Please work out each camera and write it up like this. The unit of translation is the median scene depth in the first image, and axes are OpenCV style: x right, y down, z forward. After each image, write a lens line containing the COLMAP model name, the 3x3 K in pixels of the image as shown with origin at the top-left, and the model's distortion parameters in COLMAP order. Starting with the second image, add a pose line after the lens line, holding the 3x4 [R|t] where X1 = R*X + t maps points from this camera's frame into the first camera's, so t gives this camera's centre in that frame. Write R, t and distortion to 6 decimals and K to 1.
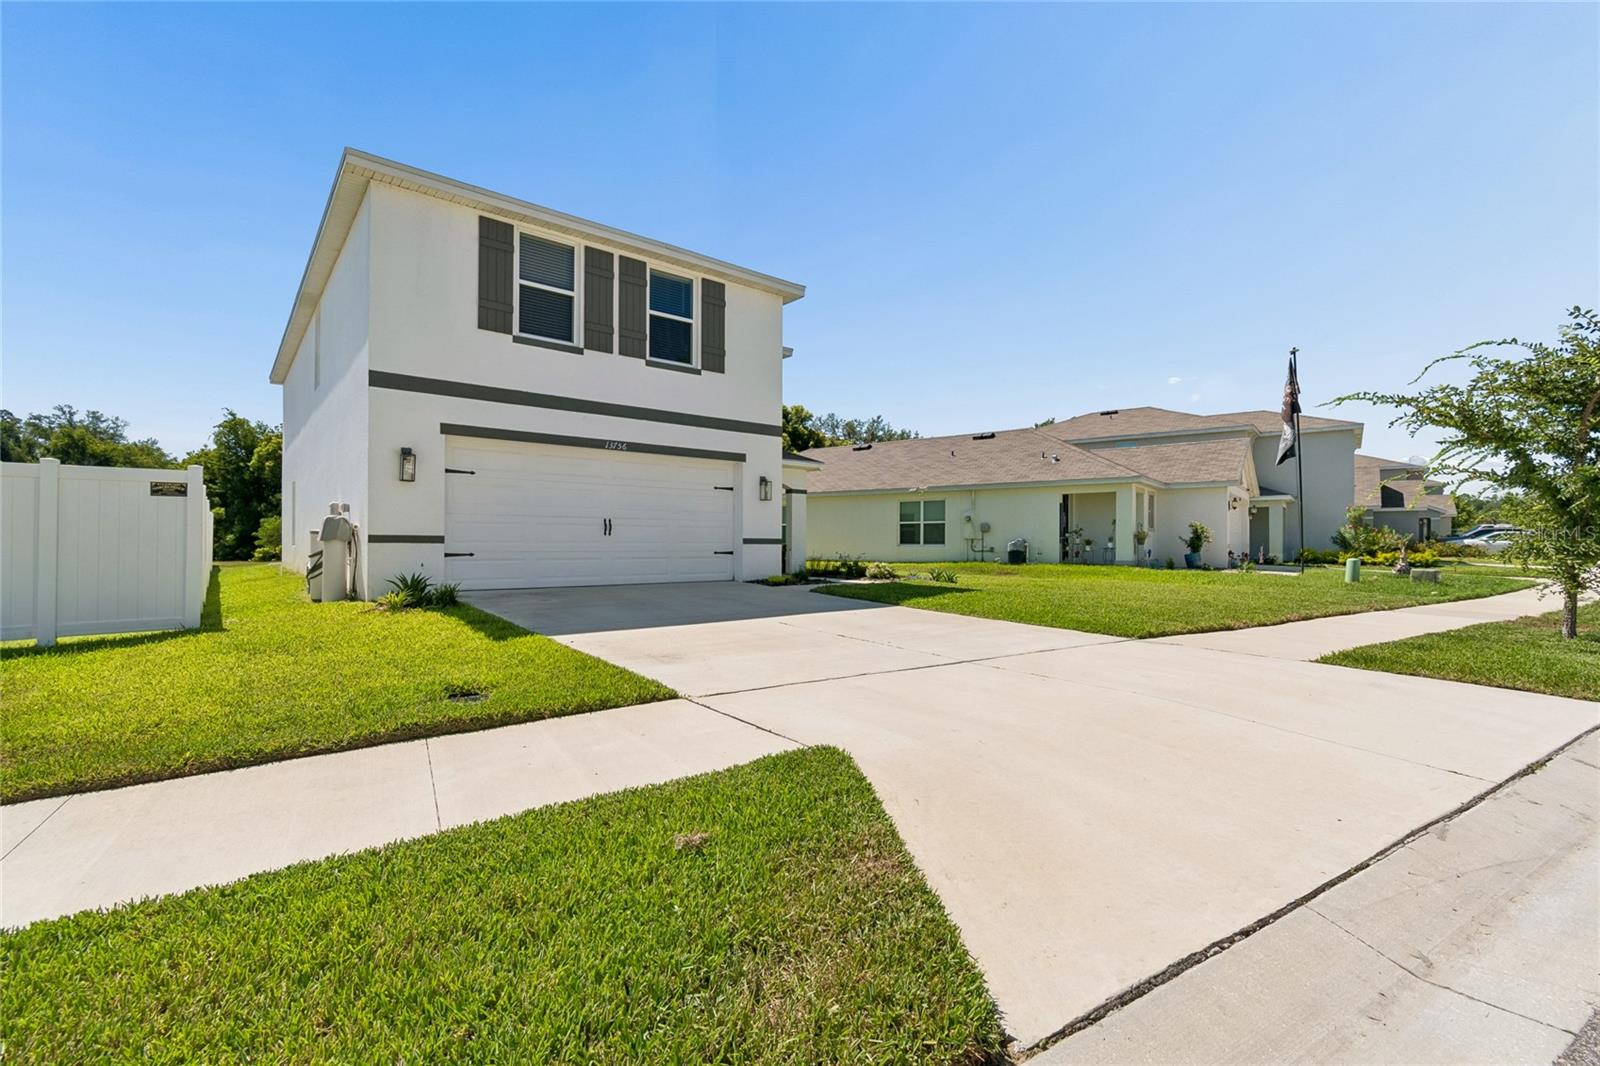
lens RADIAL K [[707.4, 0, 803.9], [0, 707.4, 536.8], [0, 0, 1]] dist [0.000627, -0.000007]
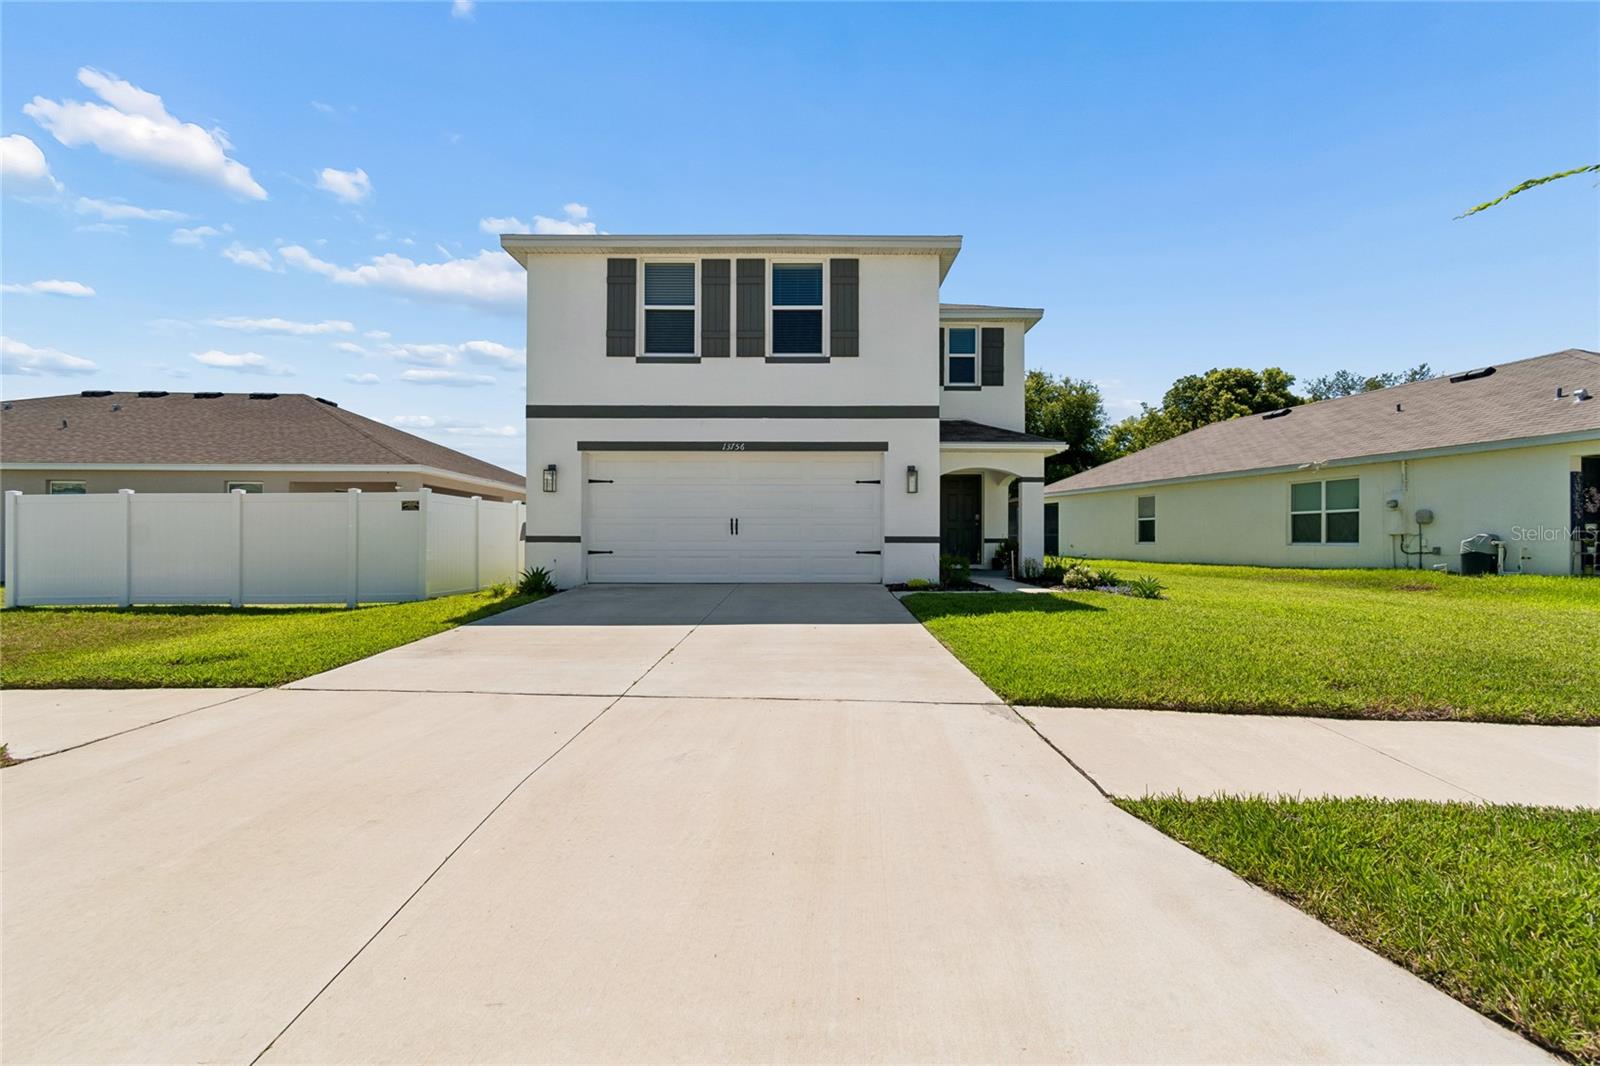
lens RADIAL K [[702.2, 0, 806.4], [0, 702.2, 533.7], [0, 0, 1]] dist [0.002623, 0.000189]
pose [[0.772131, -0.008415, -0.635407, 0.414644], [0.007418, 0.999964, -0.004228, 0.001722], [0.635420, -0.001449, 0.772166, 0.256974]]
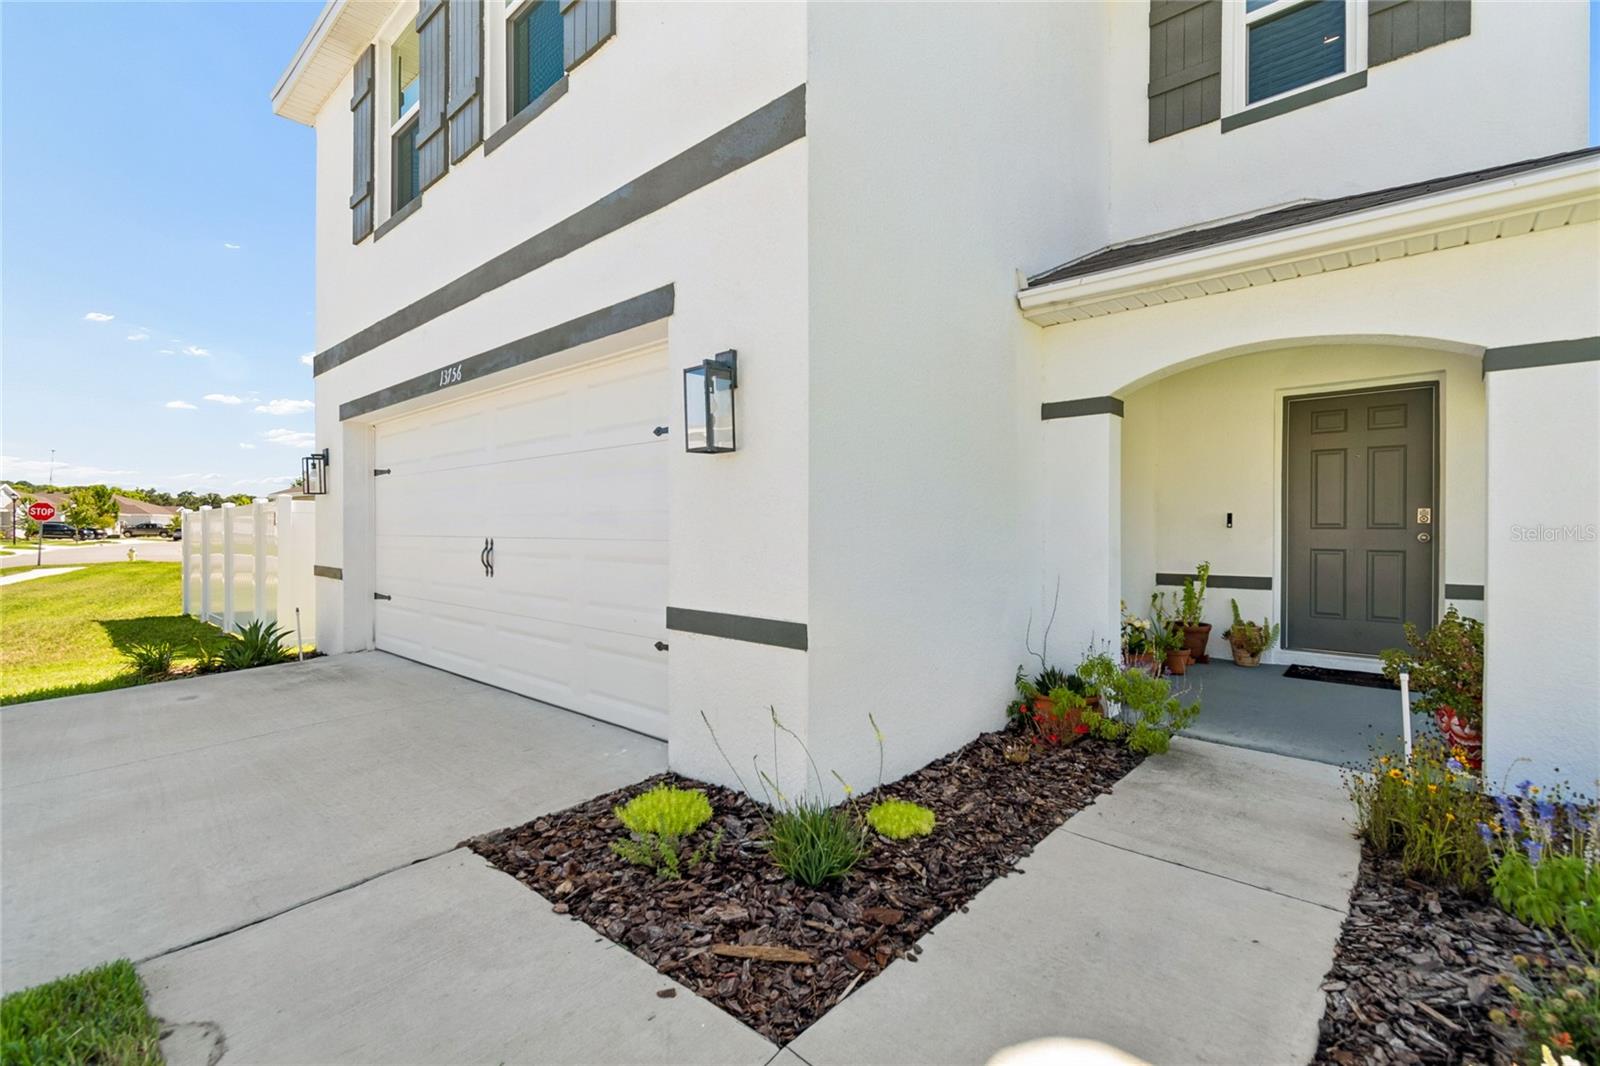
lens RADIAL K [[702.2, 0, 806.4], [0, 702.2, 533.7], [0, 0, 1]] dist [0.002623, 0.000189]
pose [[0.158821, 0.002231, -0.987305, 0.185969], [0.009396, 0.999949, 0.003771, -0.026476], [0.987263, -0.009875, 0.158791, 1.039657]]
